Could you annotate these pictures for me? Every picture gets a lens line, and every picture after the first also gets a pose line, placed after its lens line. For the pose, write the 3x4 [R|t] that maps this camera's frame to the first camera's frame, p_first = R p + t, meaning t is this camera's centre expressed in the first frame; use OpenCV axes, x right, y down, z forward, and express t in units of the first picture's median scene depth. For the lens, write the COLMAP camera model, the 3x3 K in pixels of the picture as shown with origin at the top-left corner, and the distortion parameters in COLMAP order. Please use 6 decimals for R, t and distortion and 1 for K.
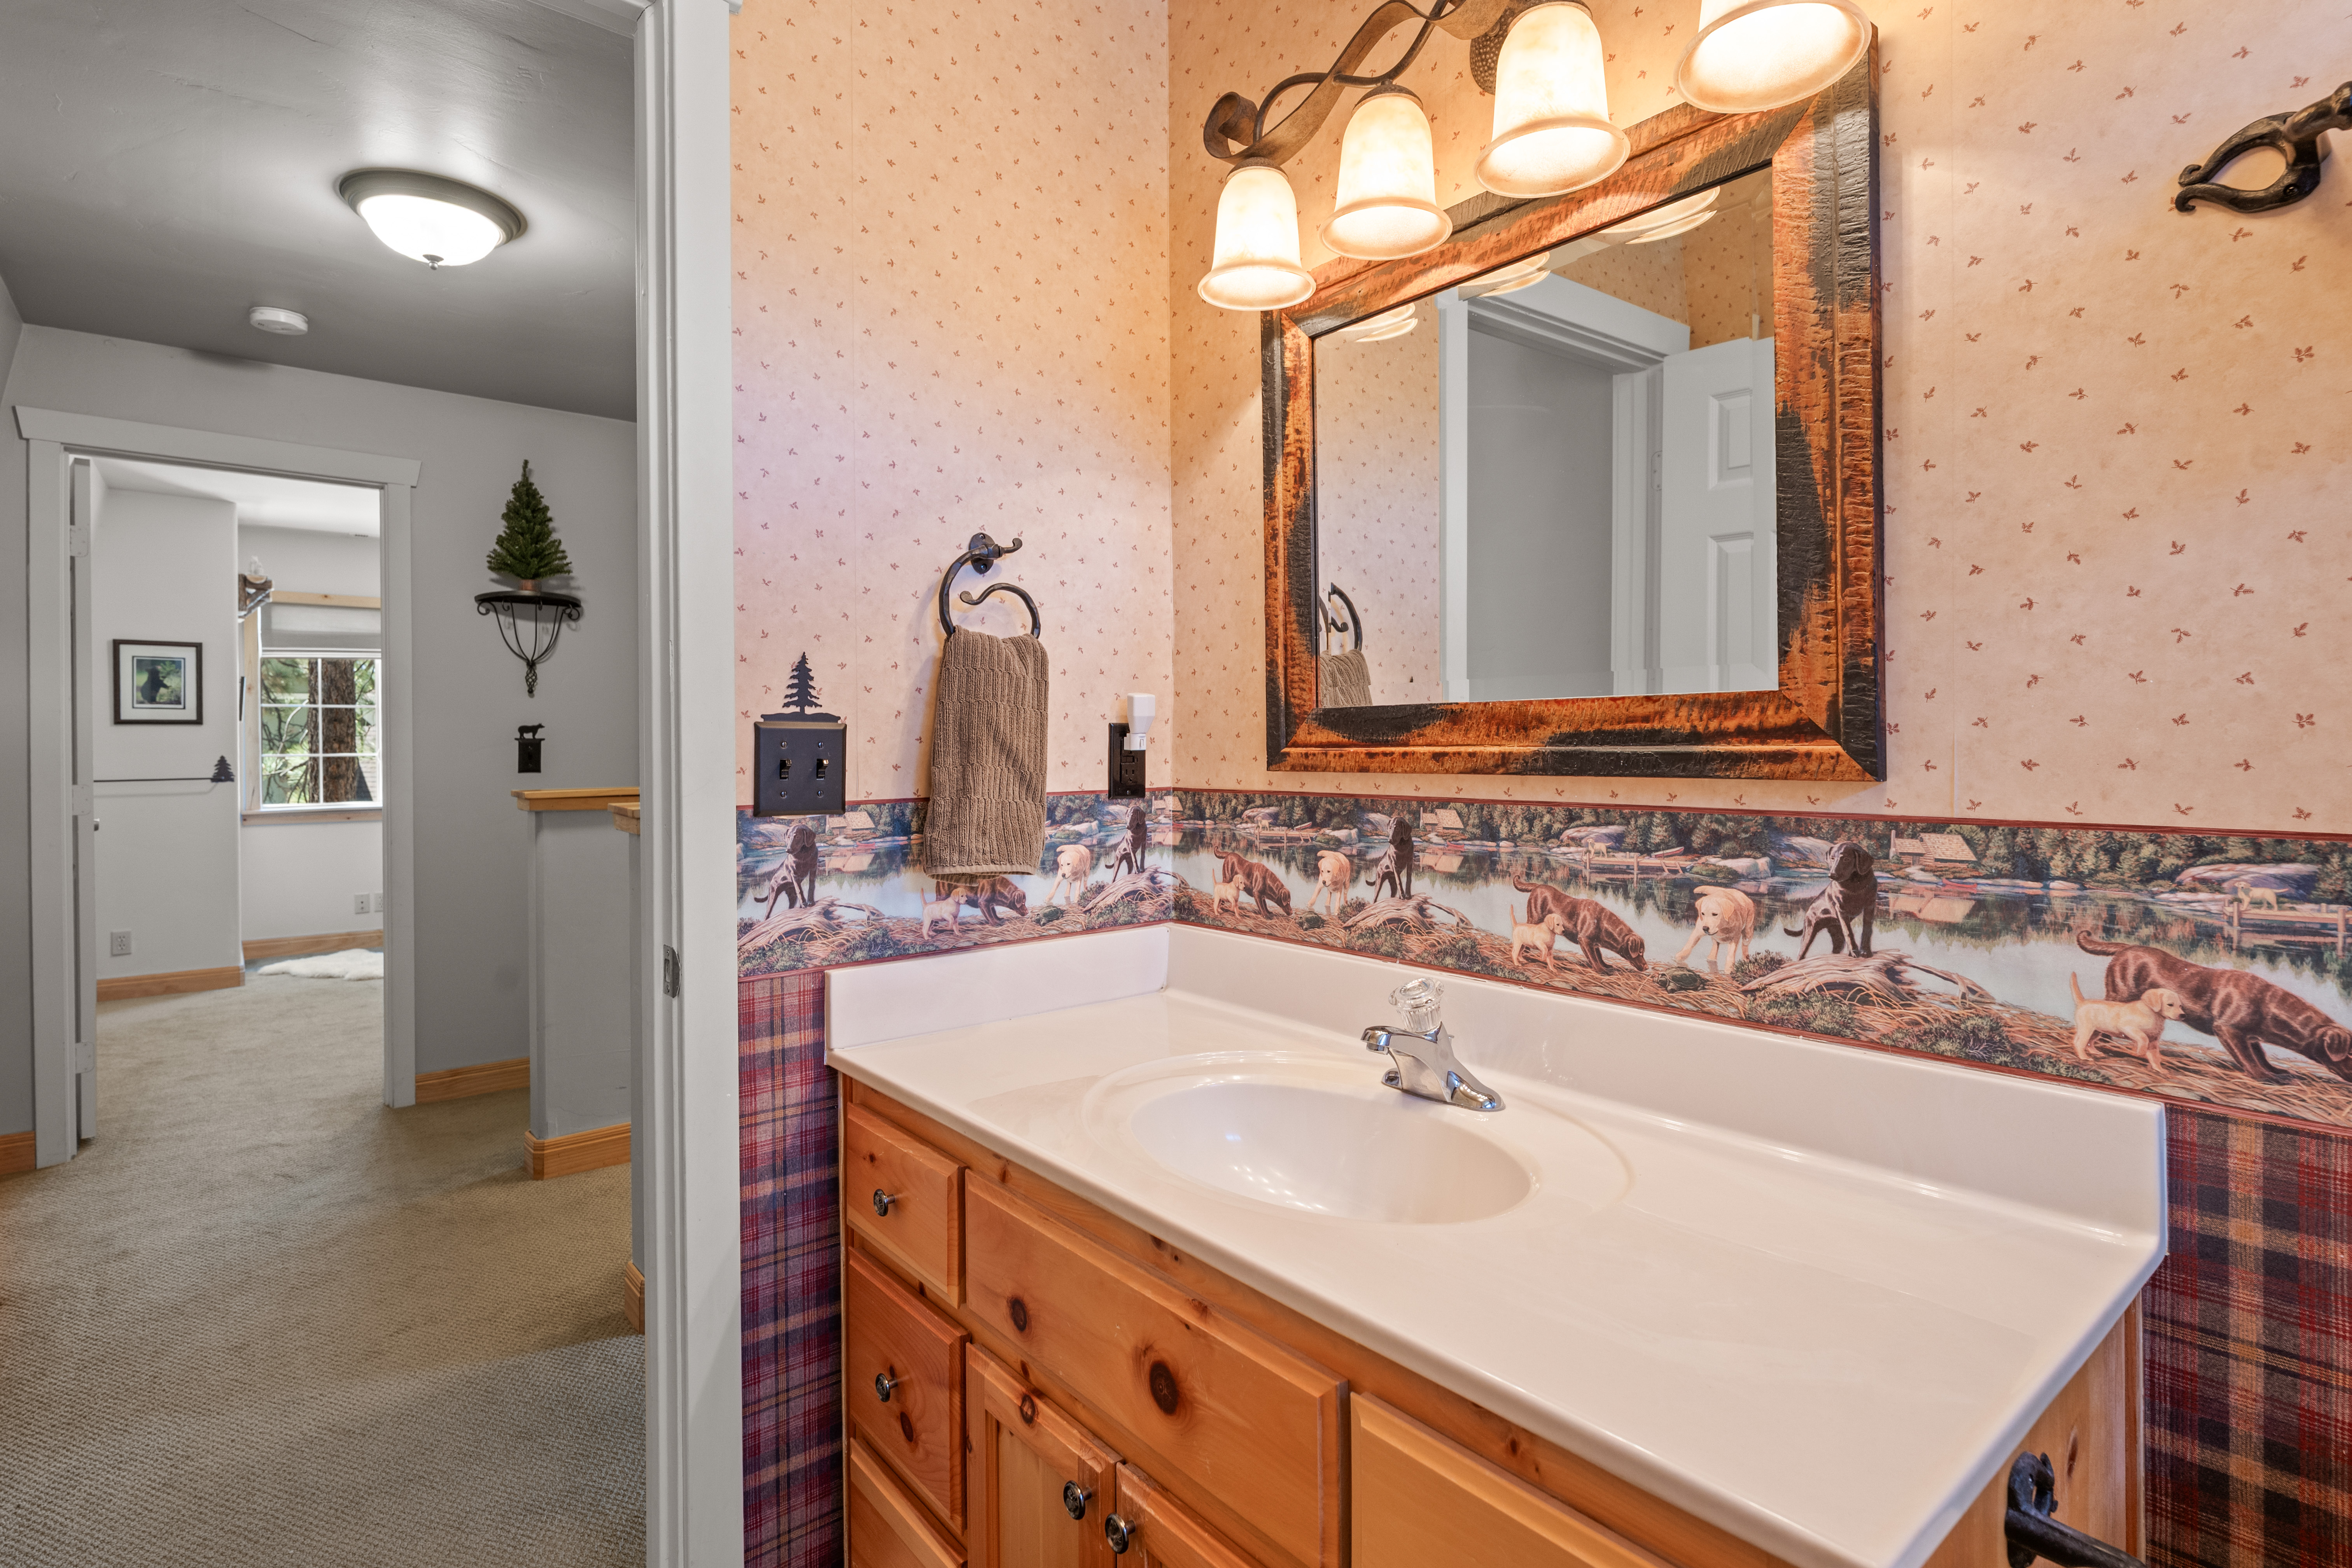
lens RADIAL K [[1161.4, 0, 1178.1], [0, 1161.4, 742.3], [0, 0, 1]] dist [-0.000962, -0.000688]
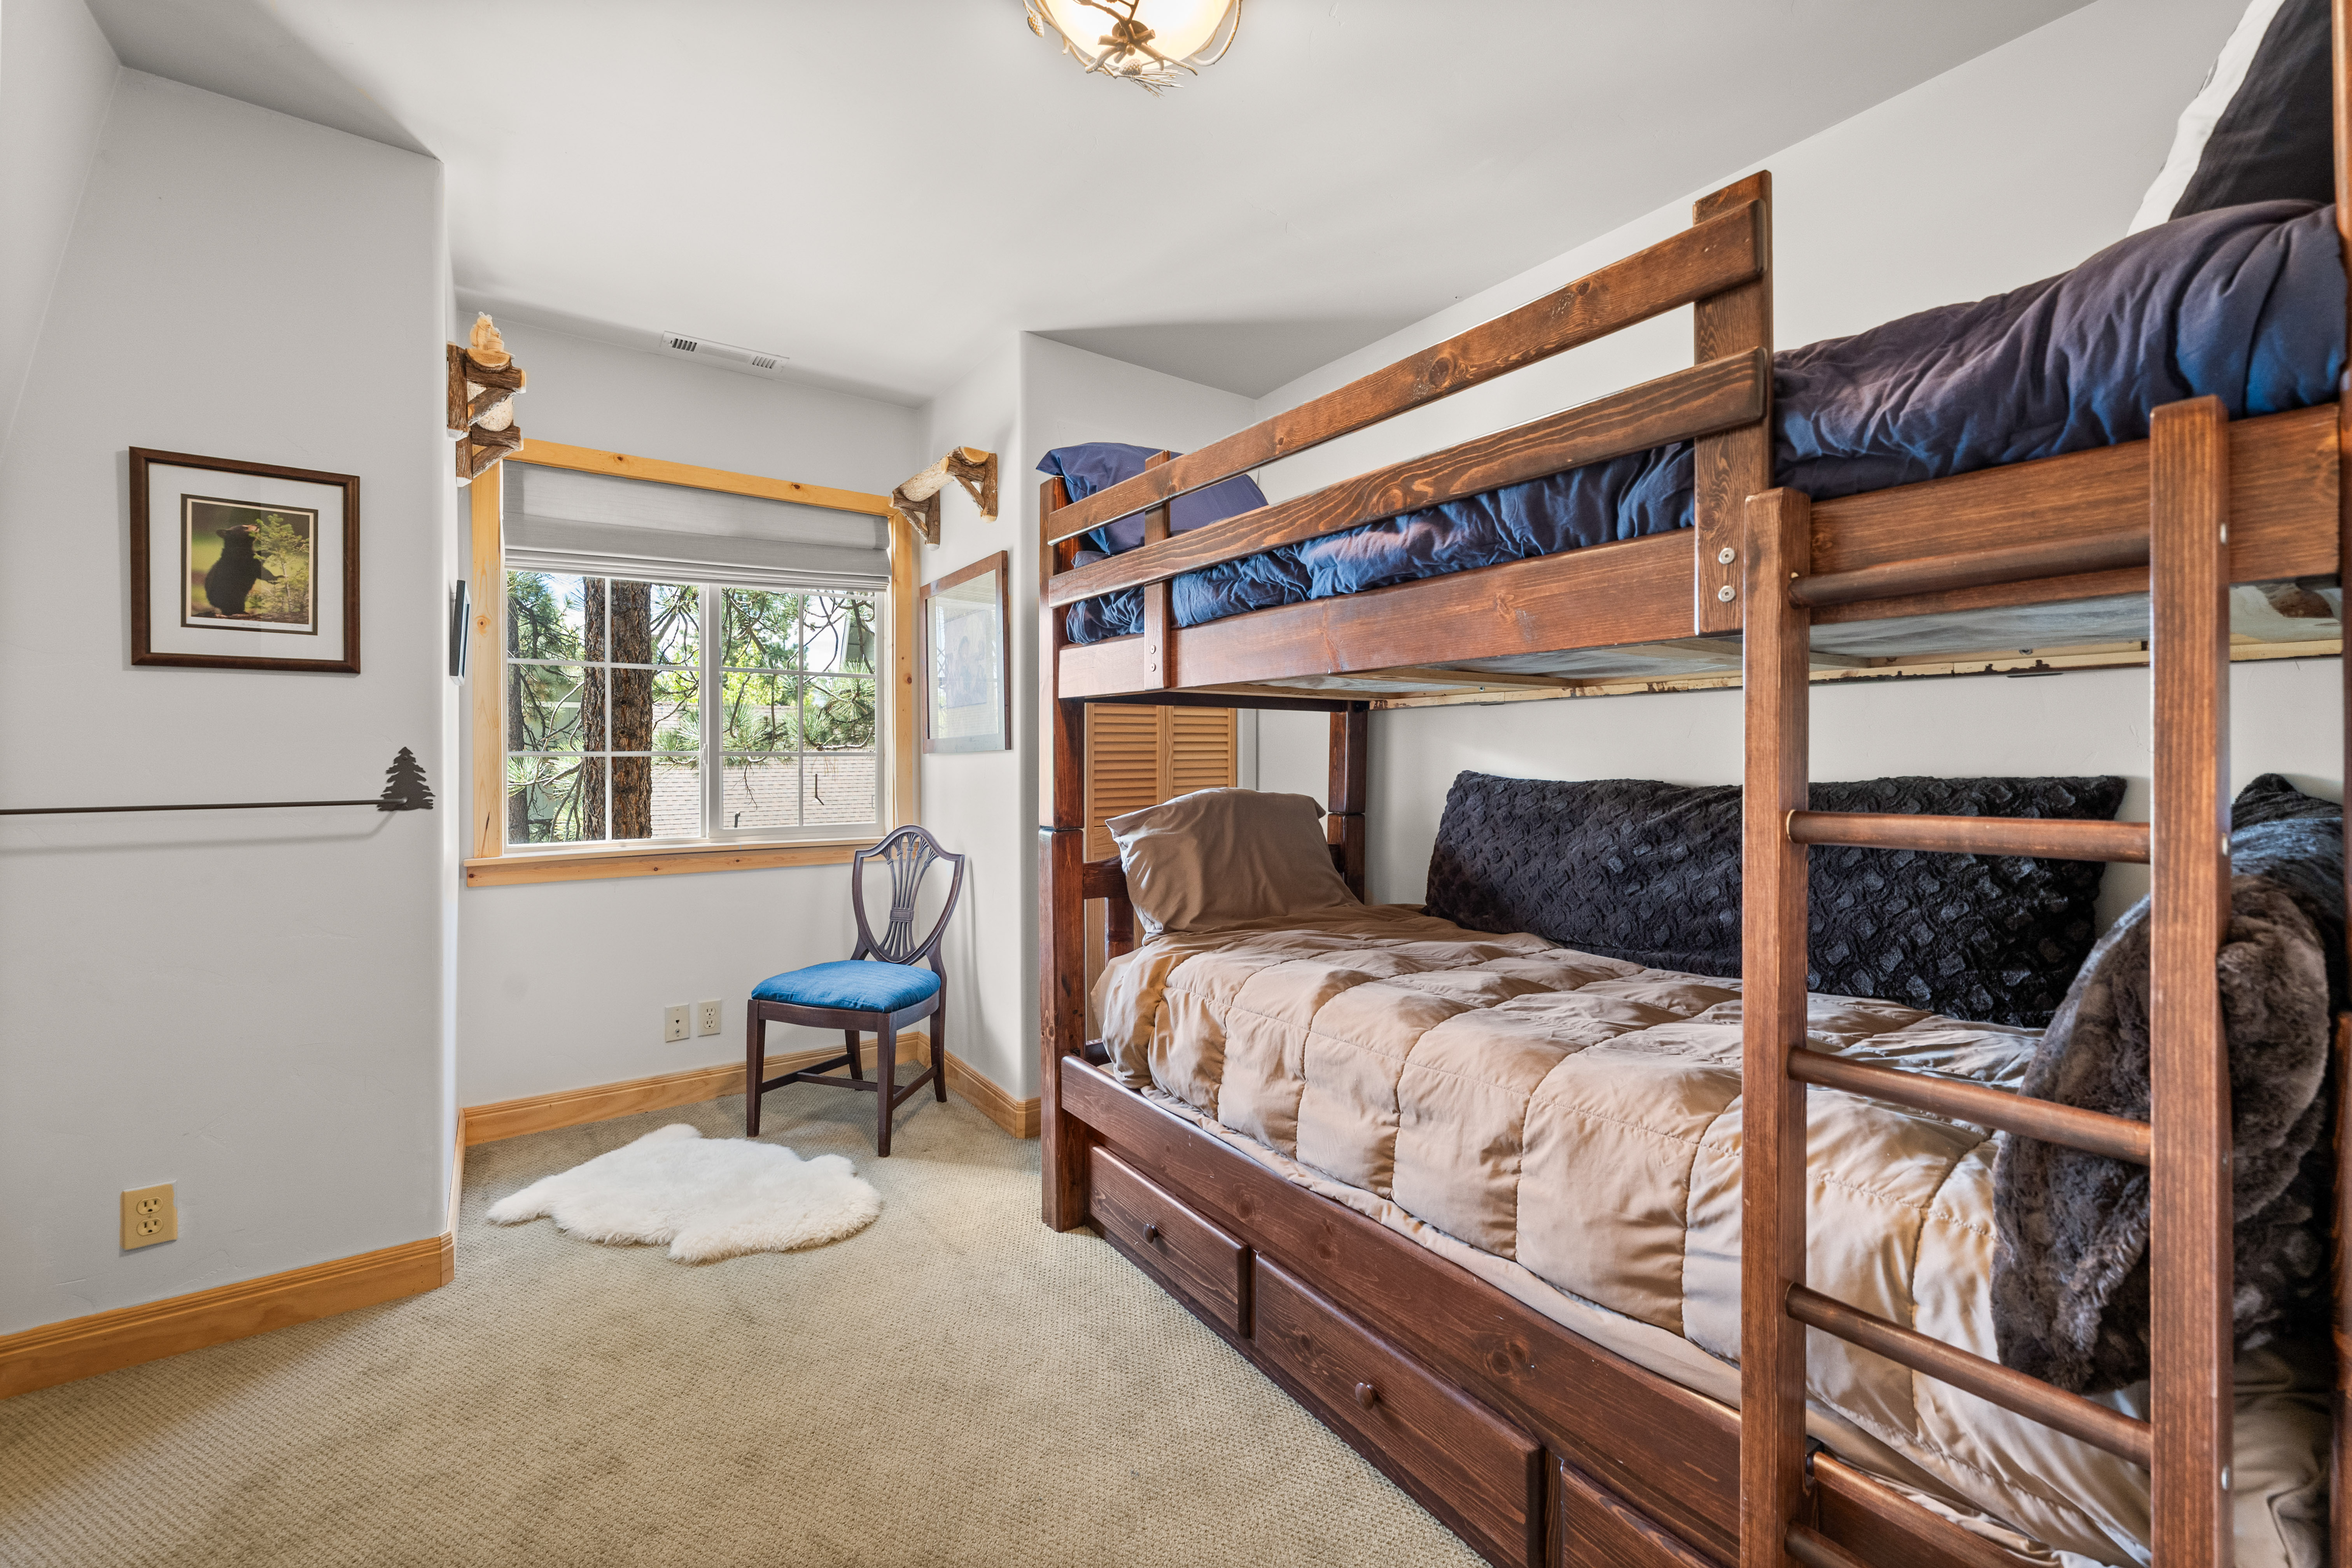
lens RADIAL K [[956.6, 0, 1184.6], [0, 956.6, 756.7], [0, 0, 1]] dist [-0.001543, -0.000056]
pose [[0.997599, 0.006103, -0.068987, -0.508501], [-0.006249, 0.999979, -0.001899, 0.013398], [0.068973, 0.002326, 0.997616, 0.662657]]
